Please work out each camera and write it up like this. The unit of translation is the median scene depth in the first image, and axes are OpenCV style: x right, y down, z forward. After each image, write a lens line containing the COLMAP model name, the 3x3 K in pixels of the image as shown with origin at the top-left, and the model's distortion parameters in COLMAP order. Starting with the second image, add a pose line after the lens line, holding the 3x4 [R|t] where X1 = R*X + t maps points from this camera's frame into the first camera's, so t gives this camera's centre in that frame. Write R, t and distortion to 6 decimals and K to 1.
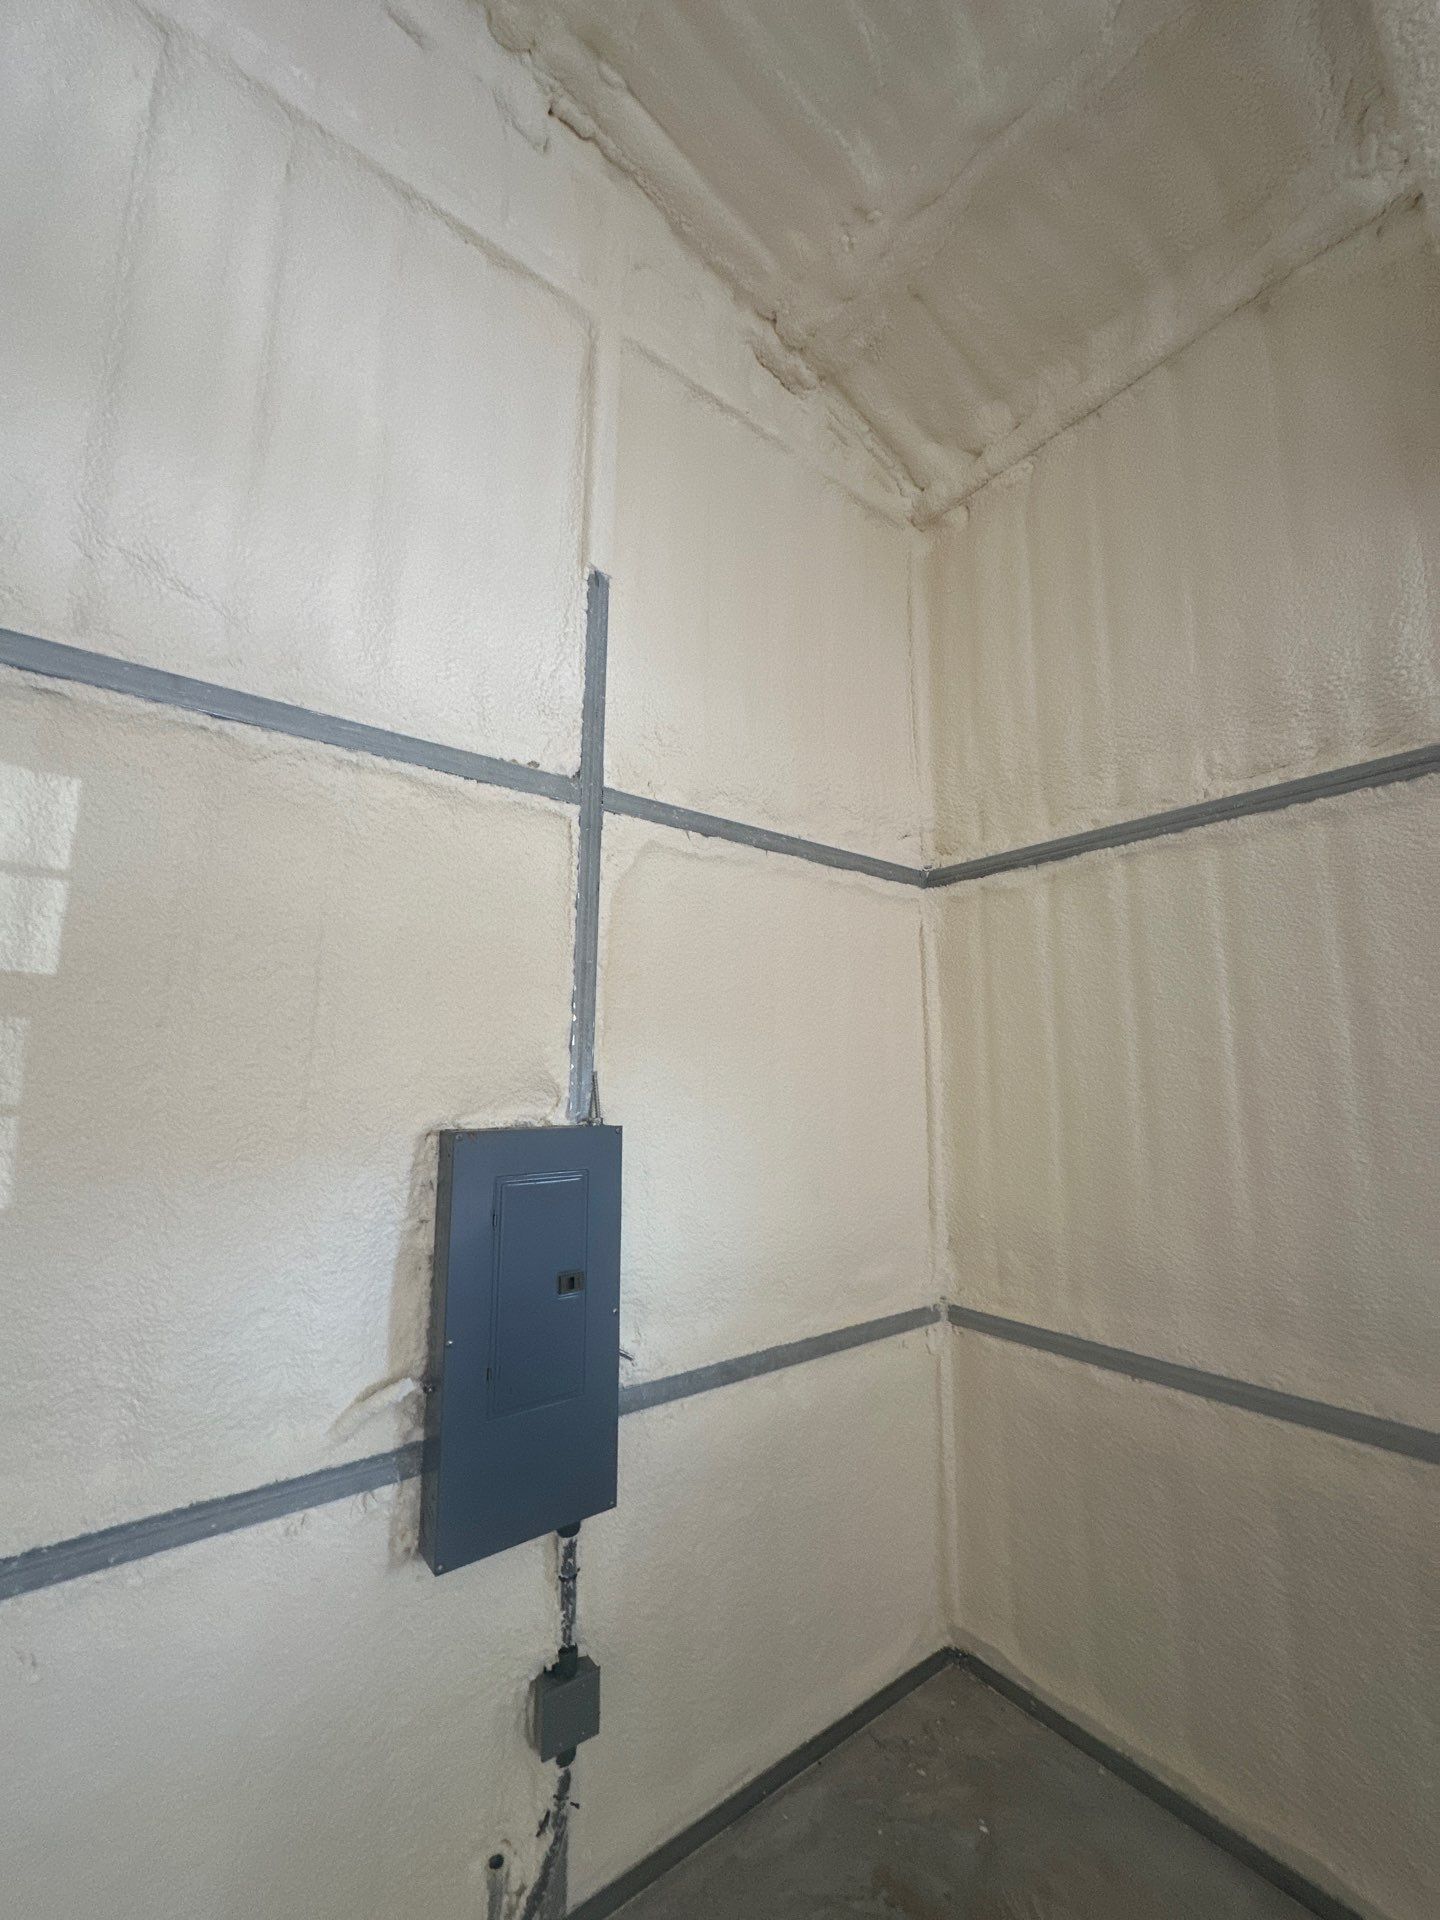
lens RADIAL K [[764.3, 0, 722.4], [0, 764.3, 961.4], [0, 0, 1]] dist [-0.003399, 0.000638]
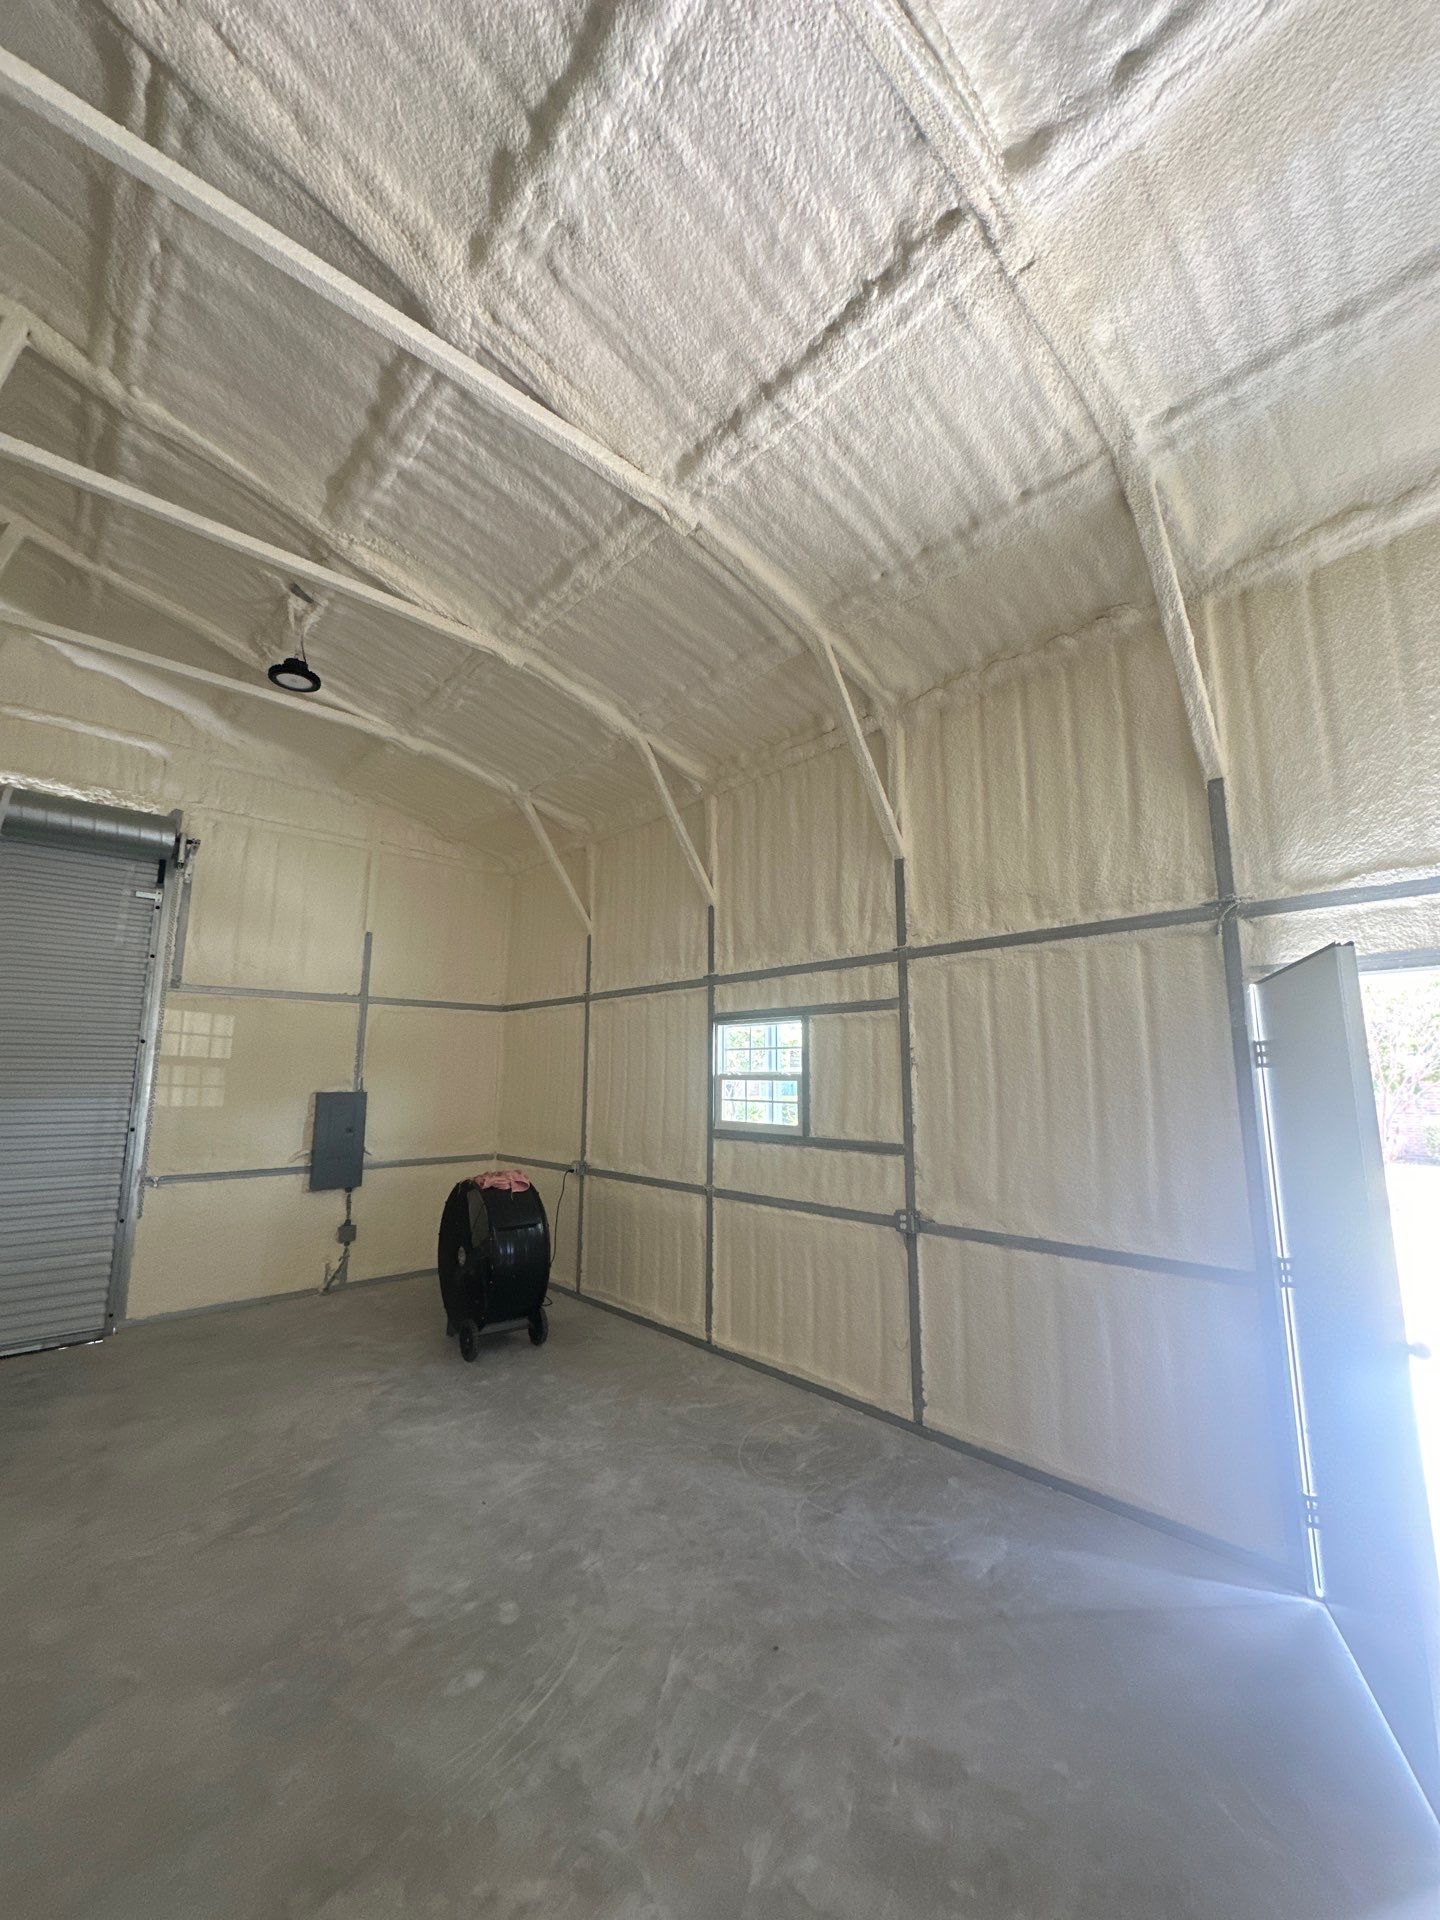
lens RADIAL K [[764.3, 0, 722.4], [0, 764.3, 961.4], [0, 0, 1]] dist [-0.003399, 0.000638]
pose [[0.996043, 0.008712, 0.088444, 1.223900], [-0.008254, 0.999951, -0.005550, -0.404170], [-0.088488, 0.004798, 0.996066, -2.801195]]
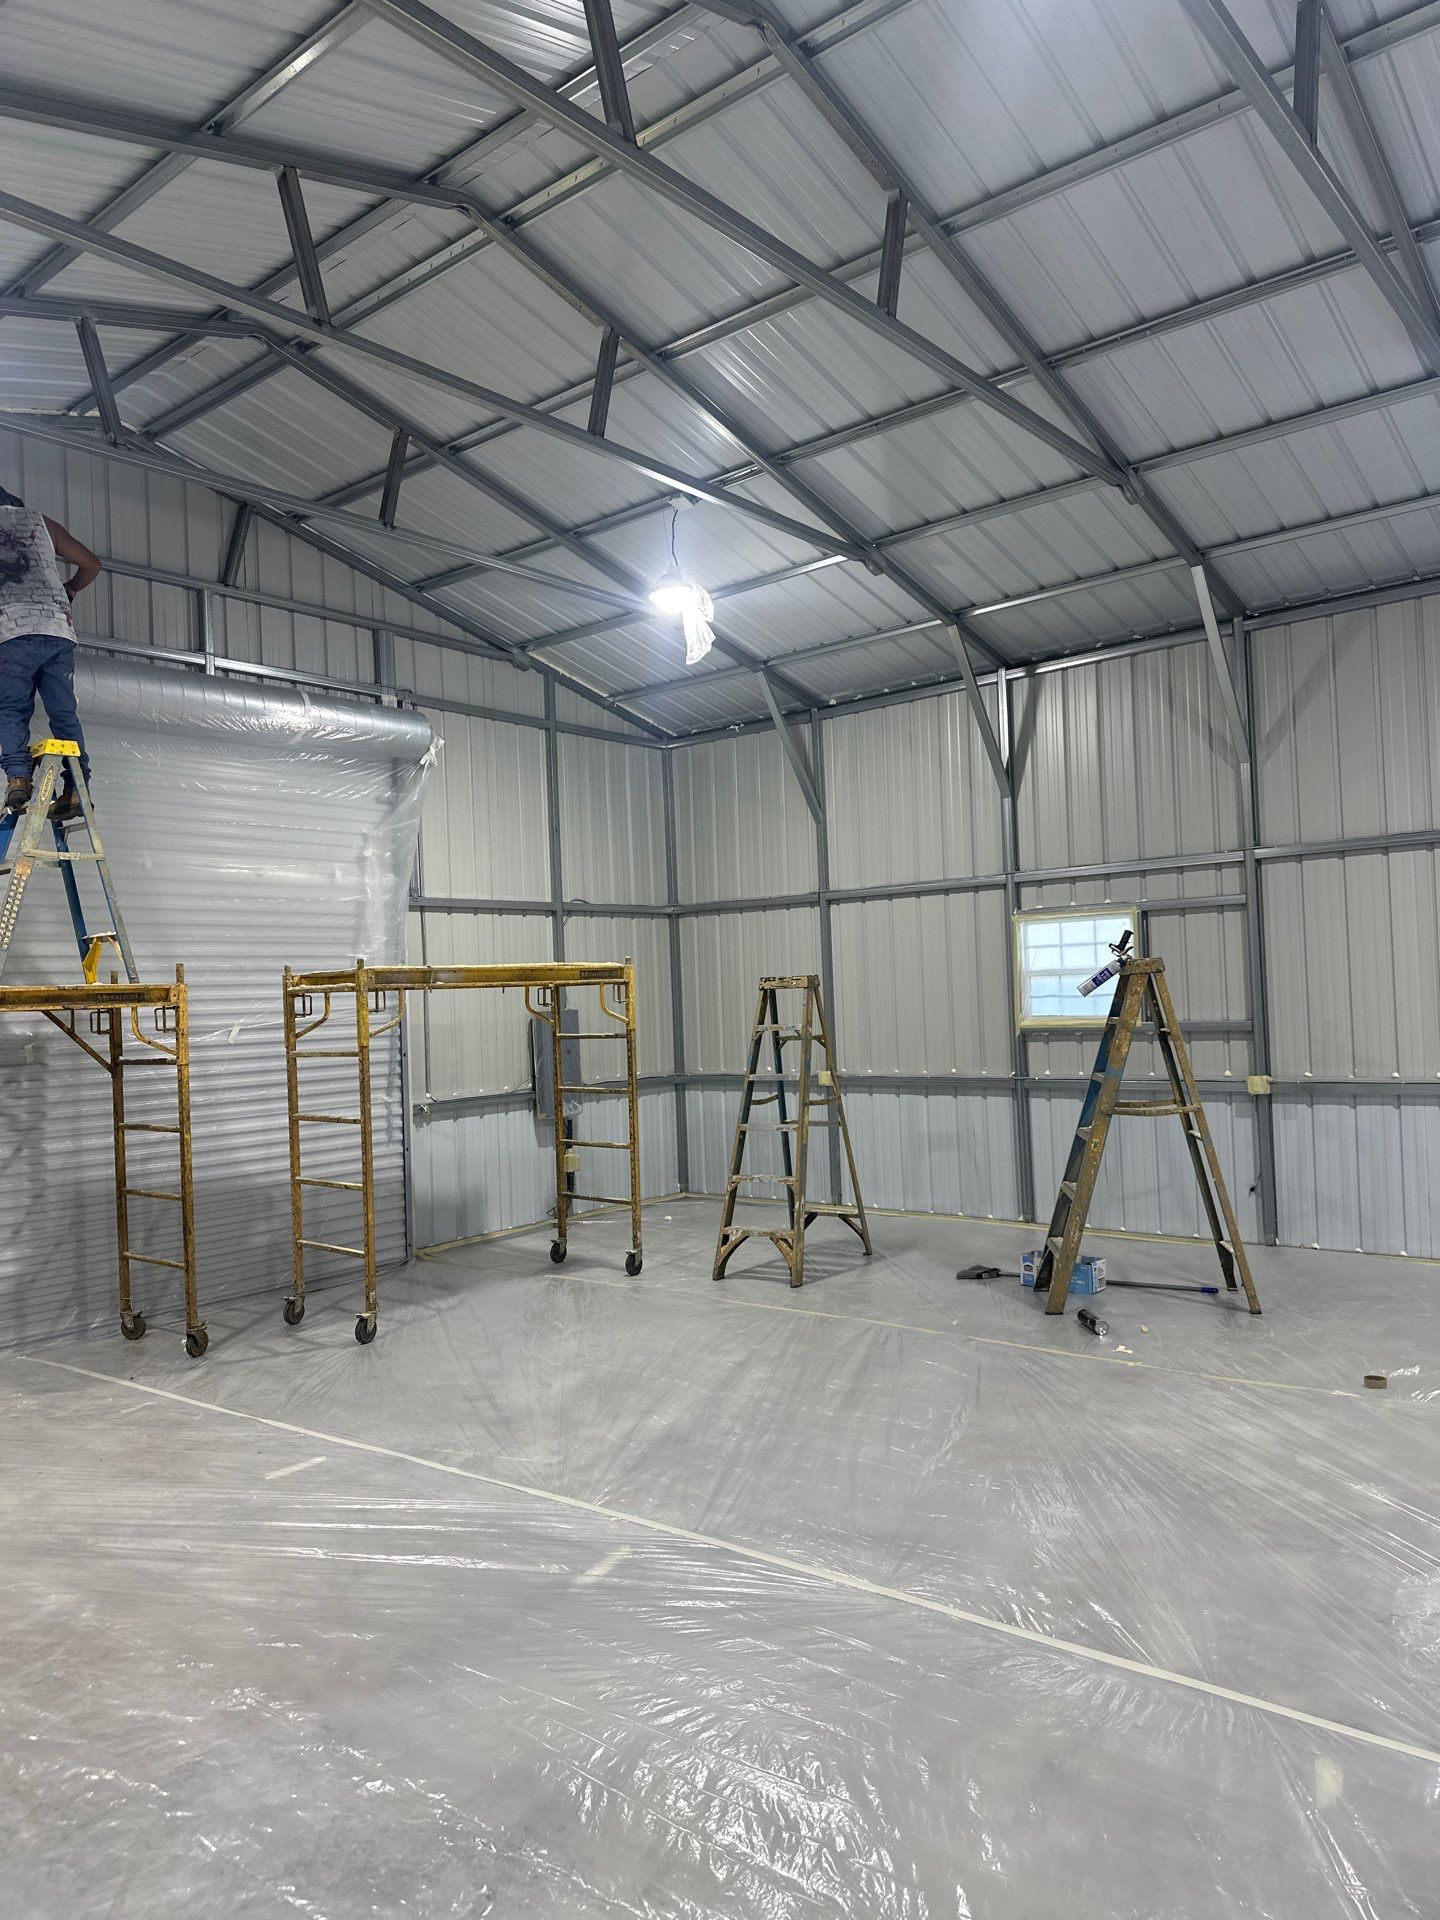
lens RADIAL K [[1327.9, 0, 710.0], [0, 1327.9, 975.4], [0, 0, 1]] dist [0.150158, -0.284599]
pose [[0.974407, -0.039683, 0.221263, -0.814904], [0.011291, 0.991693, 0.128135, -0.652348], [-0.224509, -0.122357, 0.966760, -4.595872]]
